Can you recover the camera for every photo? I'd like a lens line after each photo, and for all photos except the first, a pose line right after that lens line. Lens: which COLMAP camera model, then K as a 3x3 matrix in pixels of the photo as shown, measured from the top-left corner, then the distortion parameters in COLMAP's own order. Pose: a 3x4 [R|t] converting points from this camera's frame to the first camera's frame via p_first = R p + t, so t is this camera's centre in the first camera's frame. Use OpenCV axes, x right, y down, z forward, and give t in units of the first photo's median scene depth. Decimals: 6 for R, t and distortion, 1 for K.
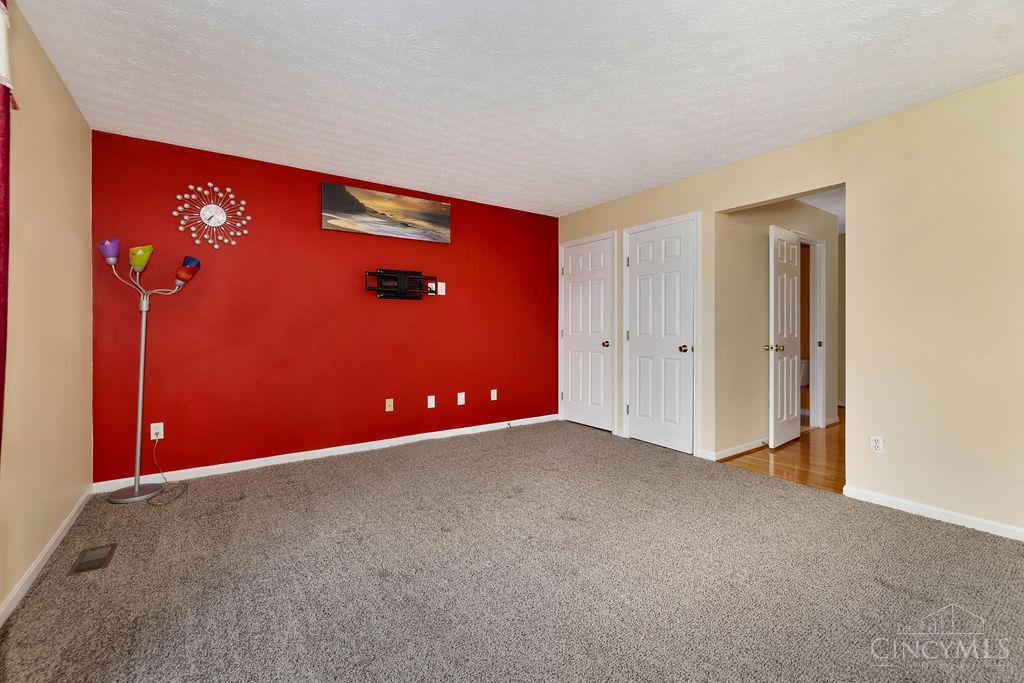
lens RADIAL K [[432.7, 0, 508.4], [0, 432.7, 329.9], [0, 0, 1]] dist [-0.000530, 0.000384]
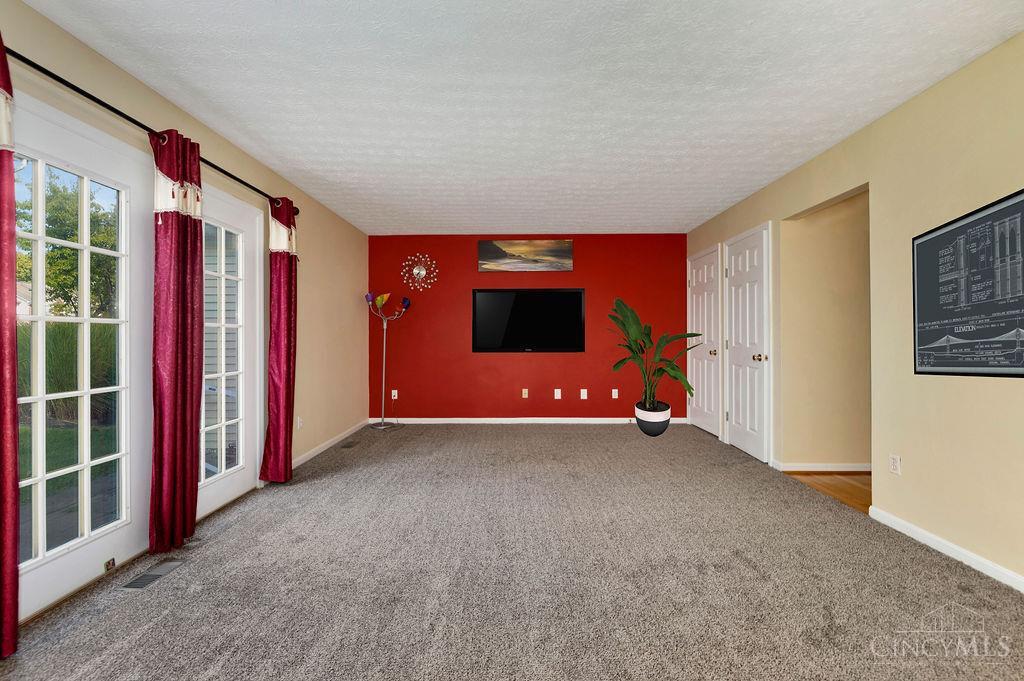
lens RADIAL K [[432.7, 0, 510.4], [0, 432.7, 336.7], [0, 0, 1]] dist [-0.000530, 0.000384]
pose [[0.815179, -0.002059, -0.579205, 0.570349], [-0.000074, 0.999993, -0.003659, -0.001603], [0.579209, 0.003025, 0.815174, -0.178048]]
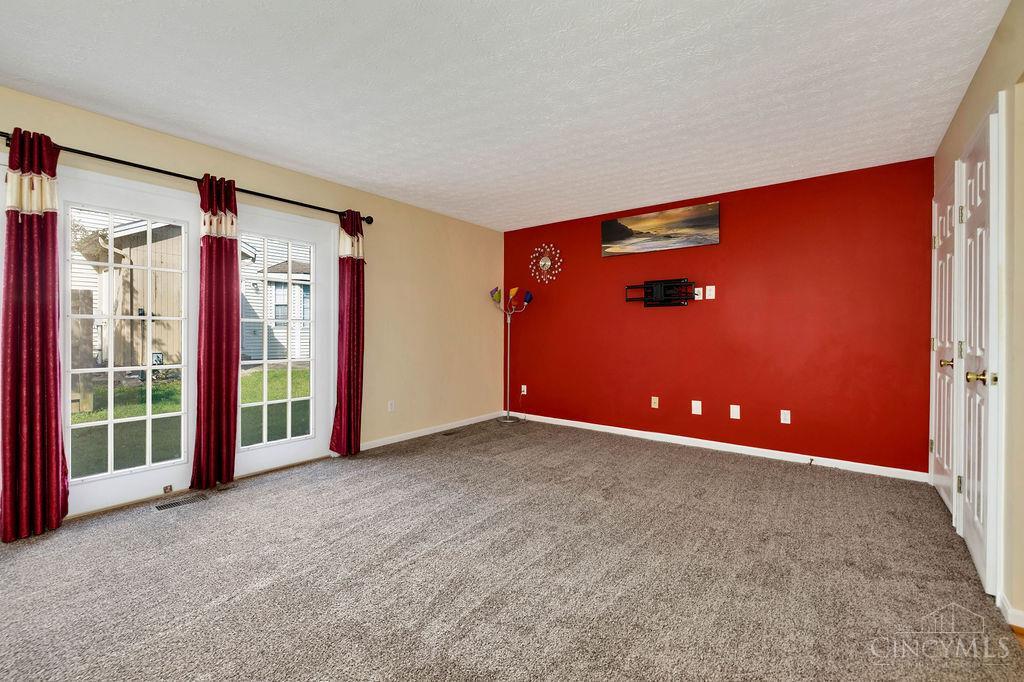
lens RADIAL K [[432.7, 0, 513.3], [0, 432.7, 332.7], [0, 0, 1]] dist [-0.000530, 0.000384]
pose [[0.305526, 0.004370, -0.952174, 0.787931], [-0.008640, 0.999961, 0.001817, -0.004727], [0.952145, 0.007672, 0.305551, 0.366796]]
